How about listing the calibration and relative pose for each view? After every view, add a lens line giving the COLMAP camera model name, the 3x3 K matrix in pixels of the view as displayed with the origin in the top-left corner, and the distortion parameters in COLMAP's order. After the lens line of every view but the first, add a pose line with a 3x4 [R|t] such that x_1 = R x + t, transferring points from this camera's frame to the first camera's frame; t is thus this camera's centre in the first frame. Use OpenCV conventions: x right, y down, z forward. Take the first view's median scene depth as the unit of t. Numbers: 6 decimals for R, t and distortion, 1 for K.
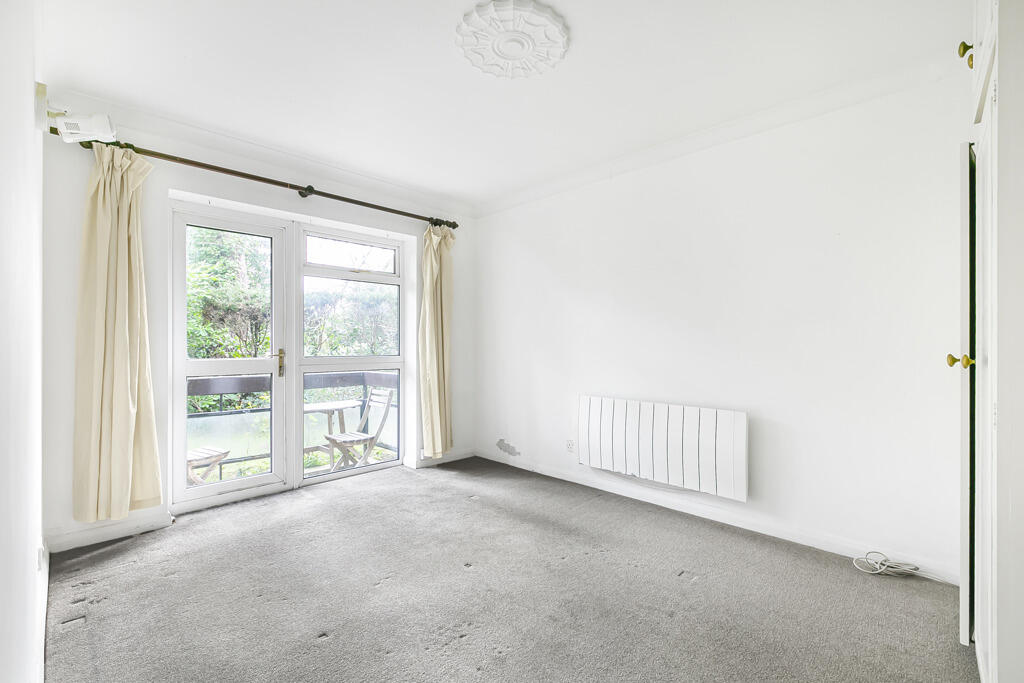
lens RADIAL K [[461.5, 0, 514.1], [0, 461.5, 342.9], [0, 0, 1]] dist [0.003746, -0.000935]
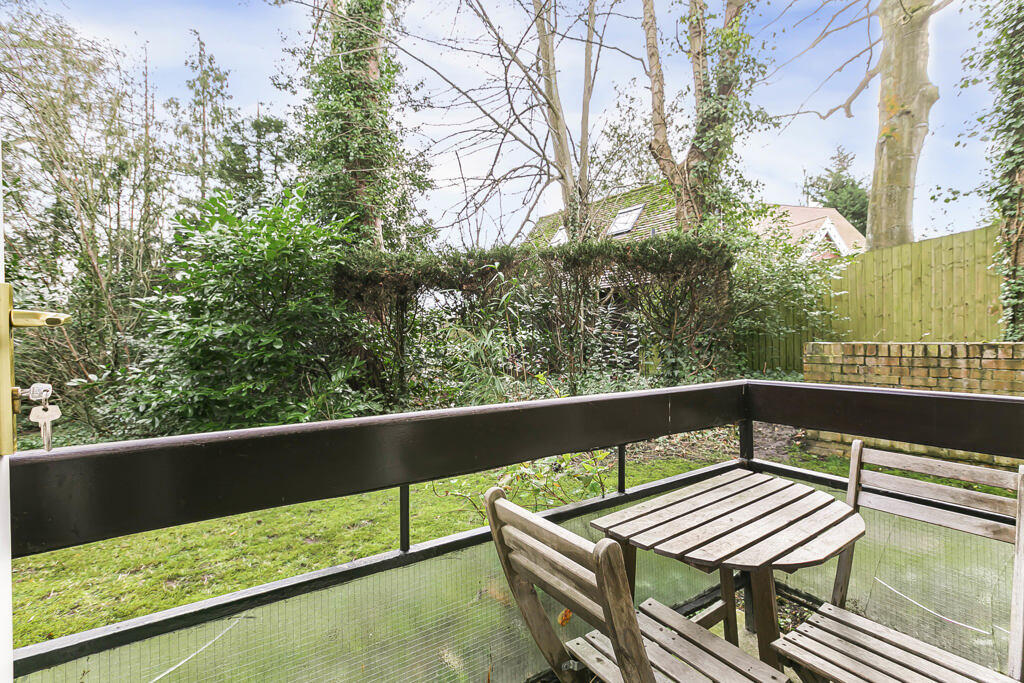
lens RADIAL K [[461.5, 0, 510.3], [0, 461.5, 342.3], [0, 0, 1]] dist [0.003746, -0.000935]
pose [[0.973602, -0.013523, -0.227853, -0.256169], [0.017161, 0.999755, 0.013992, 0.014877], [0.227608, -0.017533, 0.973595, 0.377581]]
